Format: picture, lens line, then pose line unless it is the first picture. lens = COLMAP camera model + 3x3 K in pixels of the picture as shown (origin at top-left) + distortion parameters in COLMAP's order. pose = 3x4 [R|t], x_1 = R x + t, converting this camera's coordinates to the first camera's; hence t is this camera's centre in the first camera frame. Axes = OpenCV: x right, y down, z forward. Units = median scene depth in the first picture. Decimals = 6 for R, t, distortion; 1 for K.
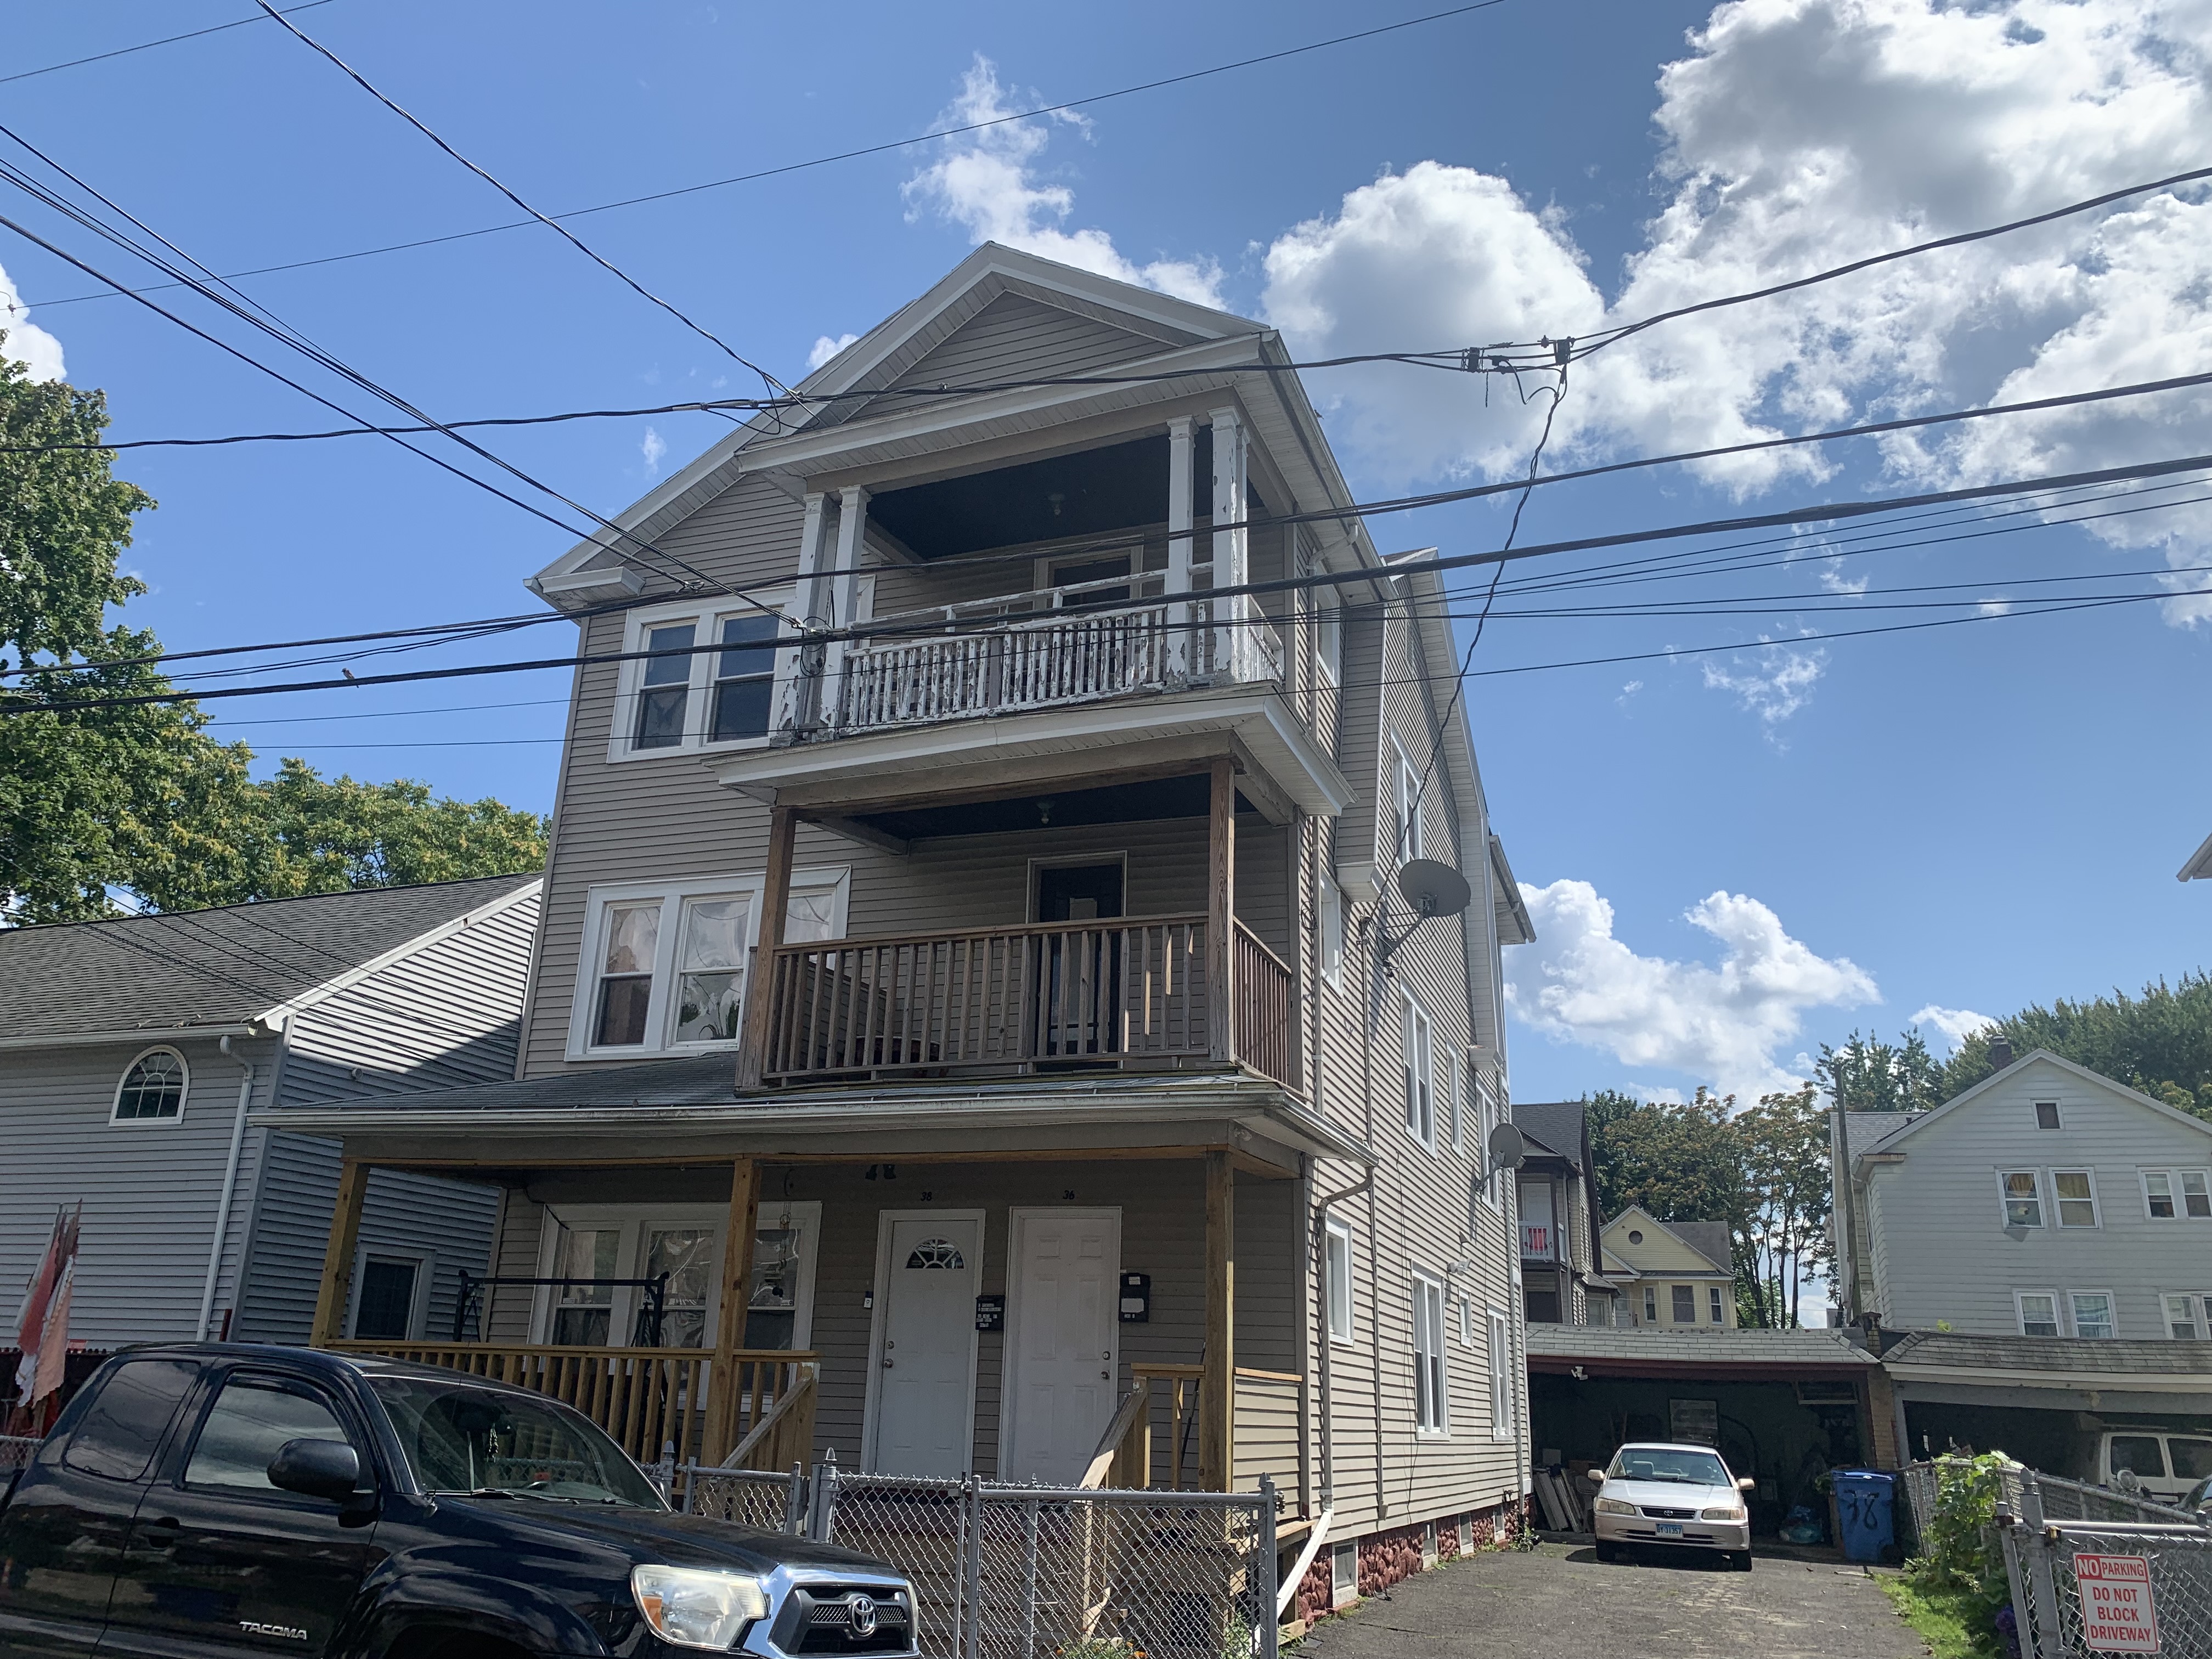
lens RADIAL K [[1682.7, 0, 1108.0], [0, 1682.7, 818.1], [0, 0, 1]] dist [0.022669, -0.018773]
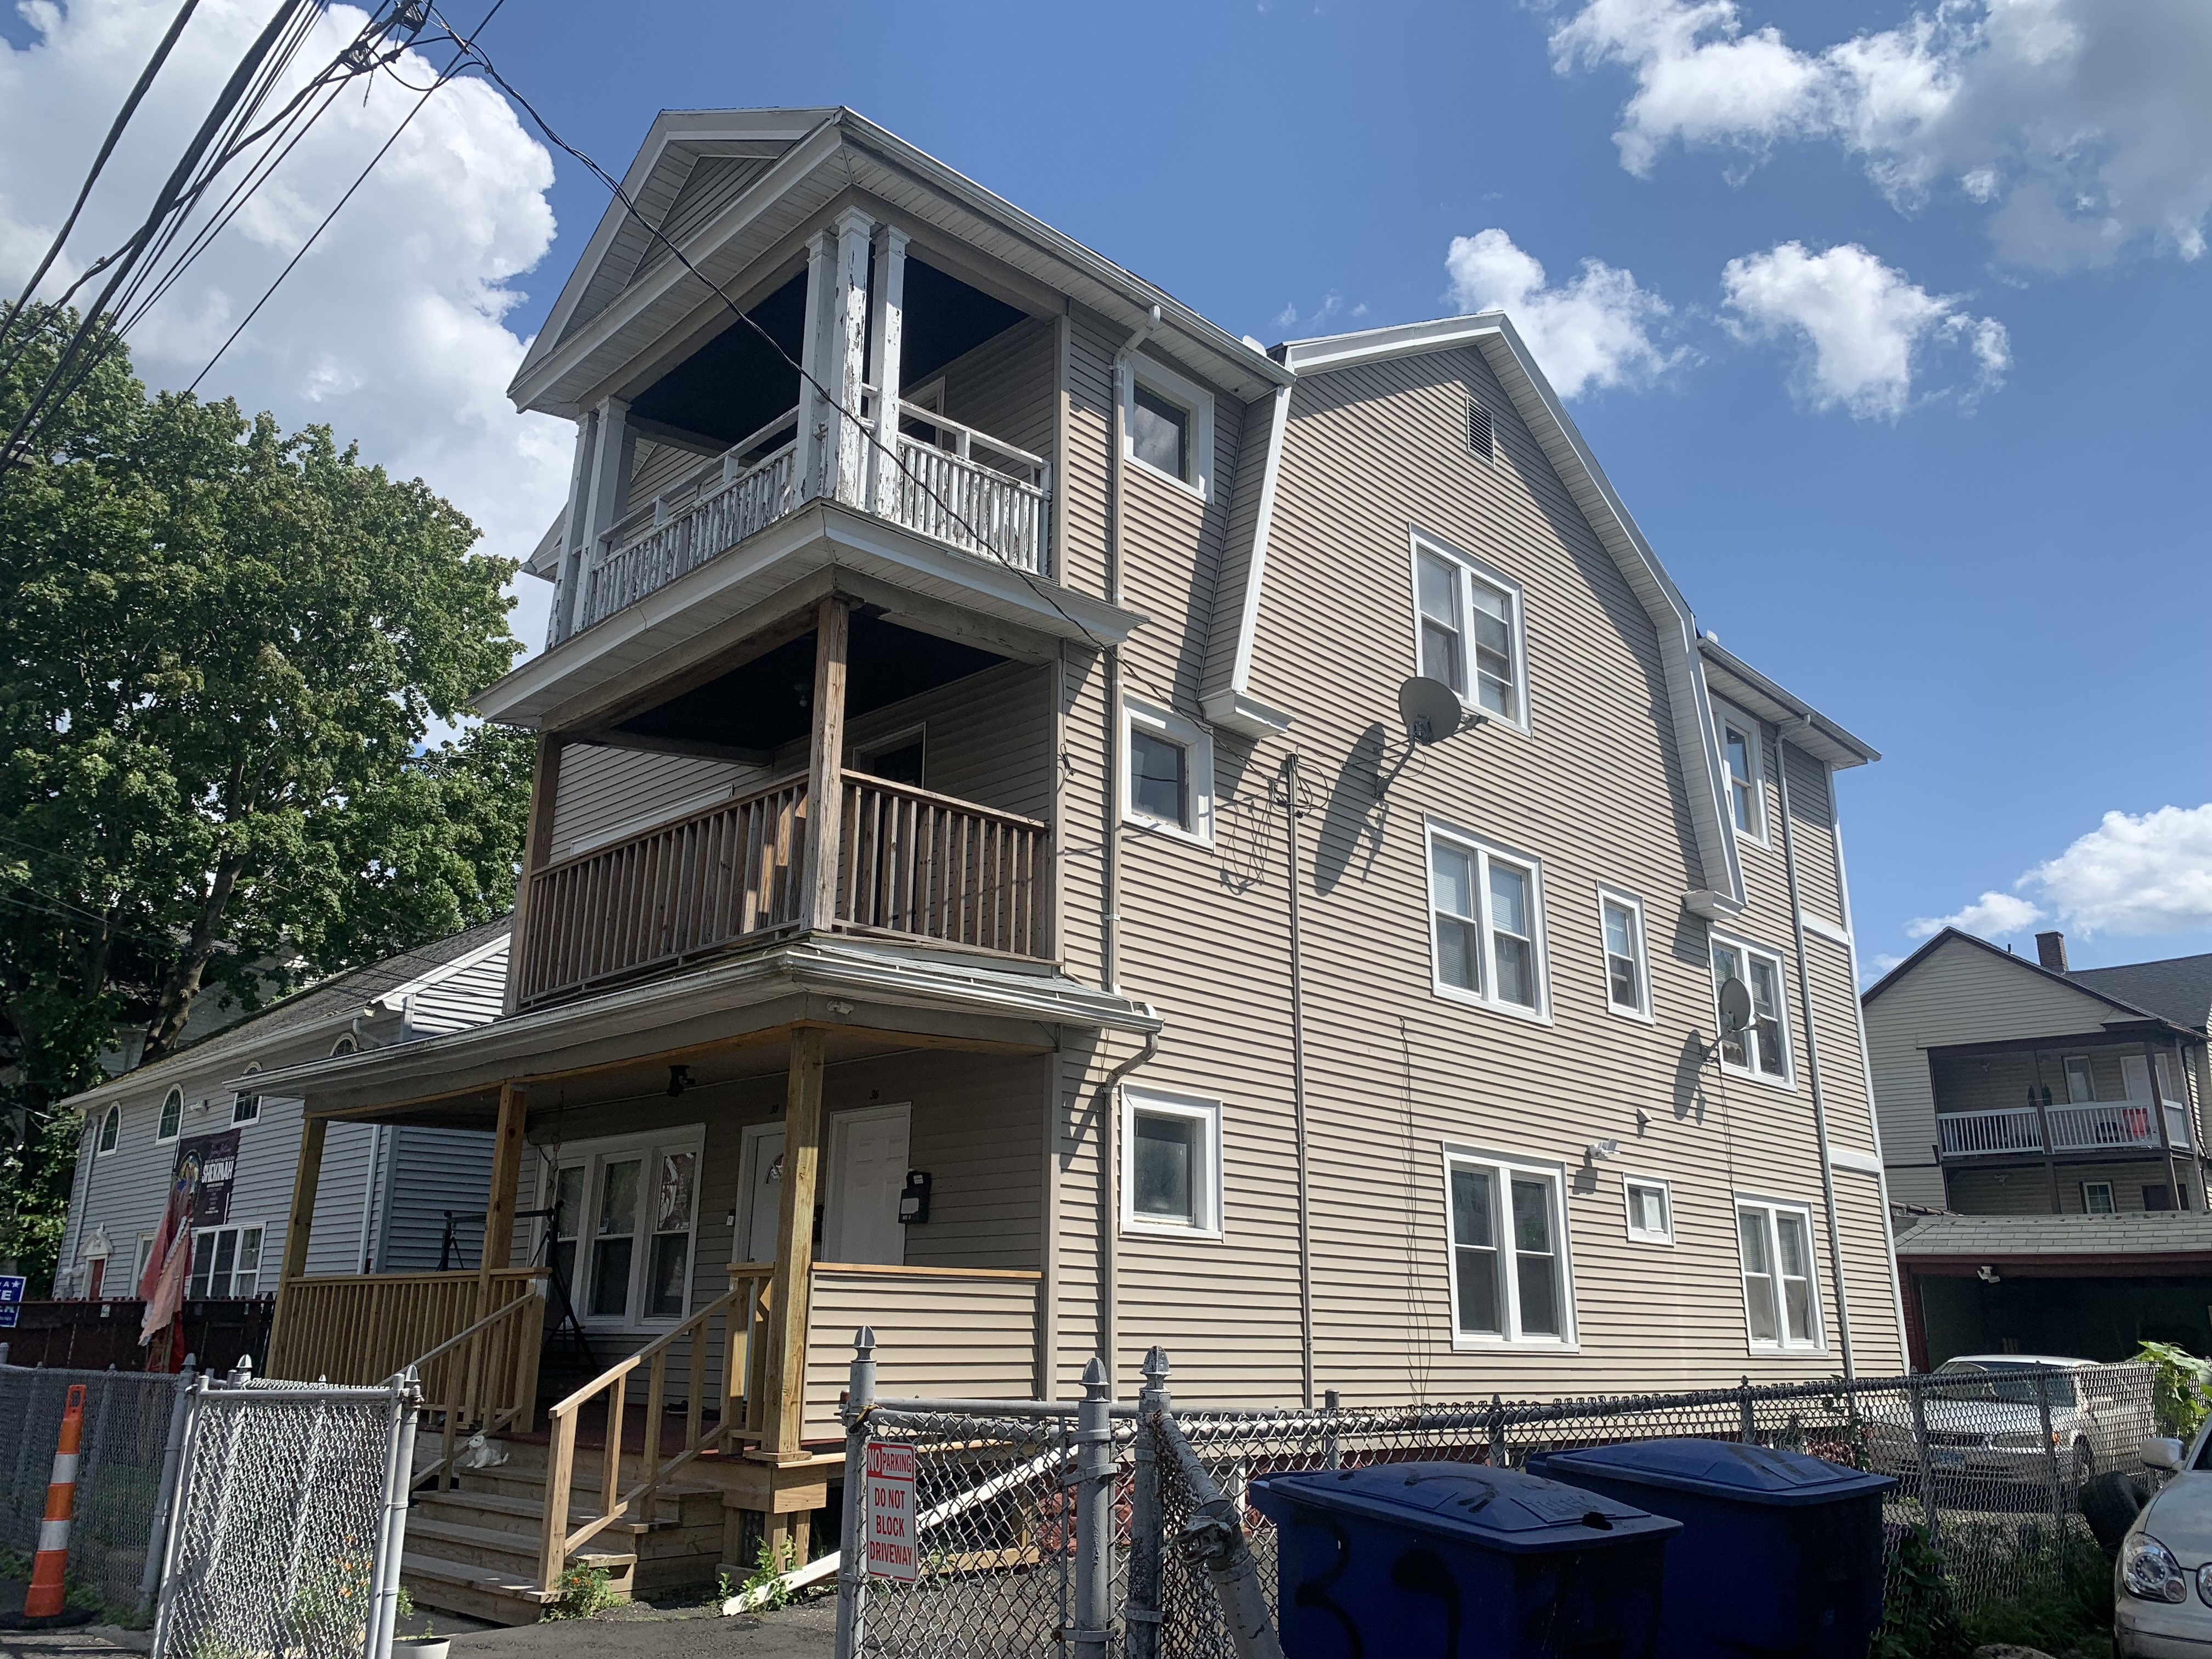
lens RADIAL K [[1682.7, 0, 1112.0], [0, 1682.7, 821.9], [0, 0, 1]] dist [0.022669, -0.018773]
pose [[0.910050, -0.144227, -0.388597, 0.482113], [0.156097, 0.987741, -0.001036, 0.095823], [0.383983, -0.059716, 0.921407, 0.198423]]
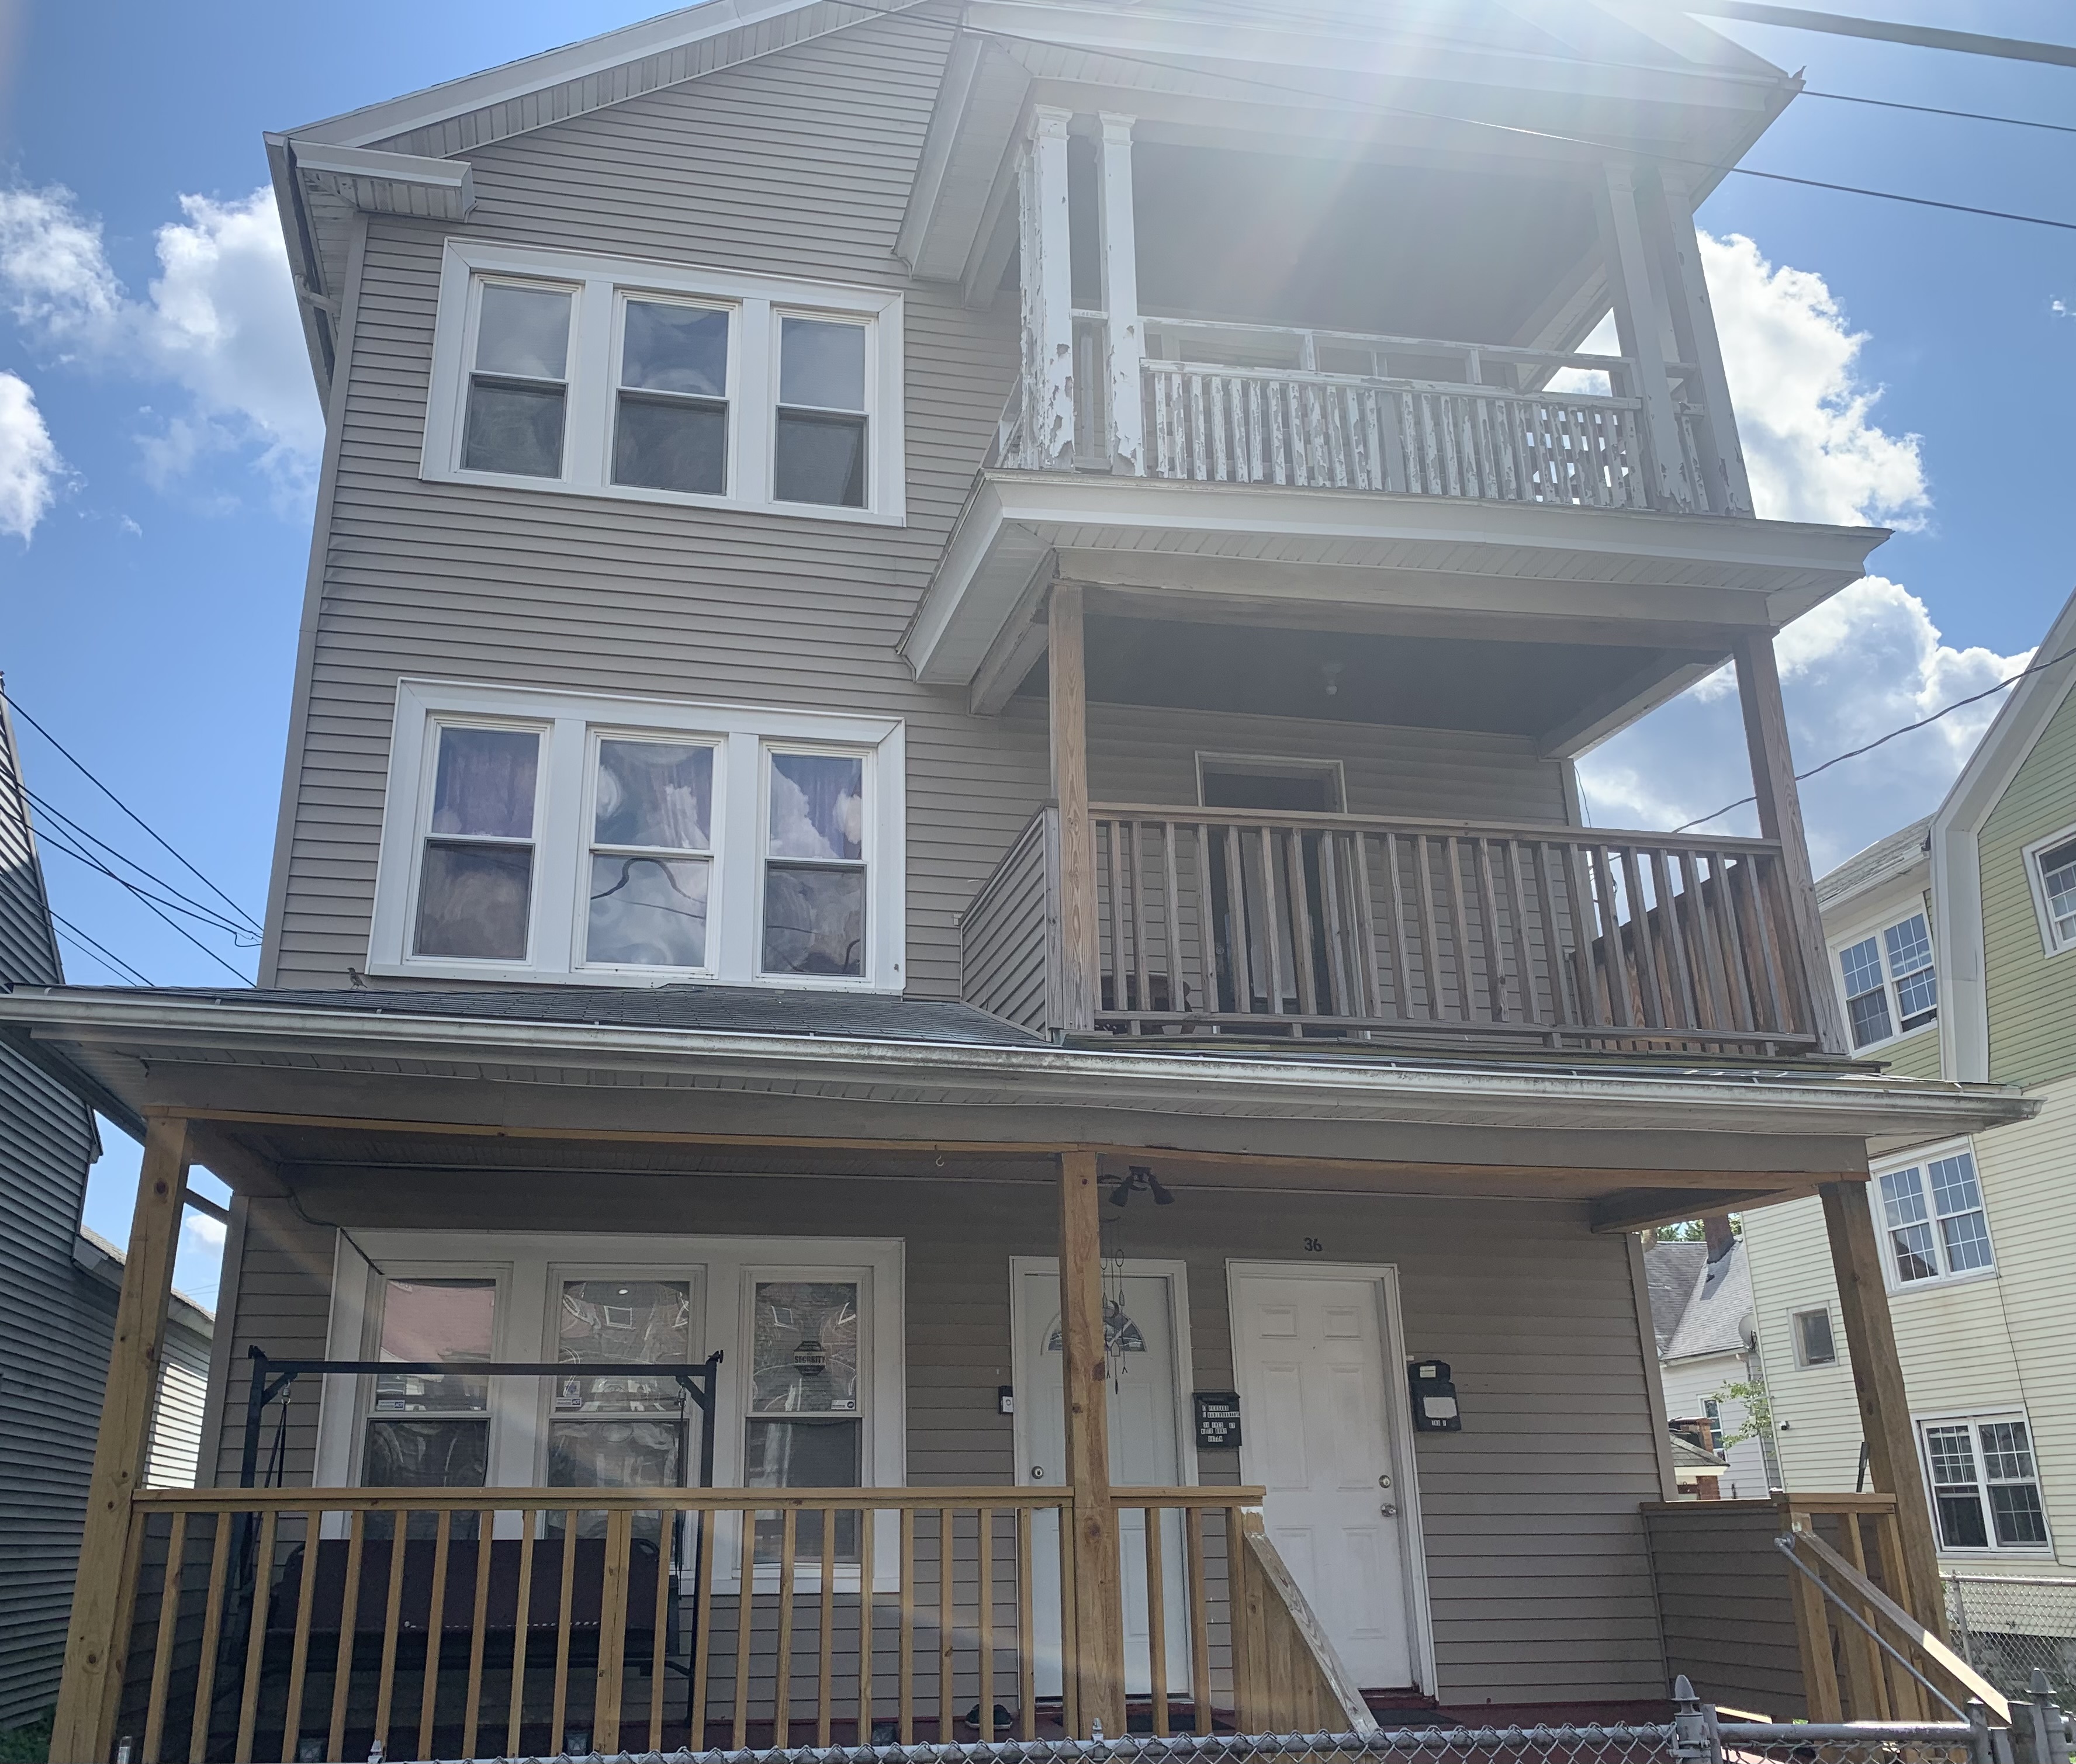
lens RADIAL K [[1822.6, 0, 1032.5], [0, 1822.6, 892.9], [0, 0, 1]] dist [0.012638, 0.004053]
pose [[0.864891, 0.132363, 0.484195, -0.491012], [-0.132184, 0.990618, -0.034689, 0.125031], [-0.484243, -0.034001, 0.874272, 0.423368]]
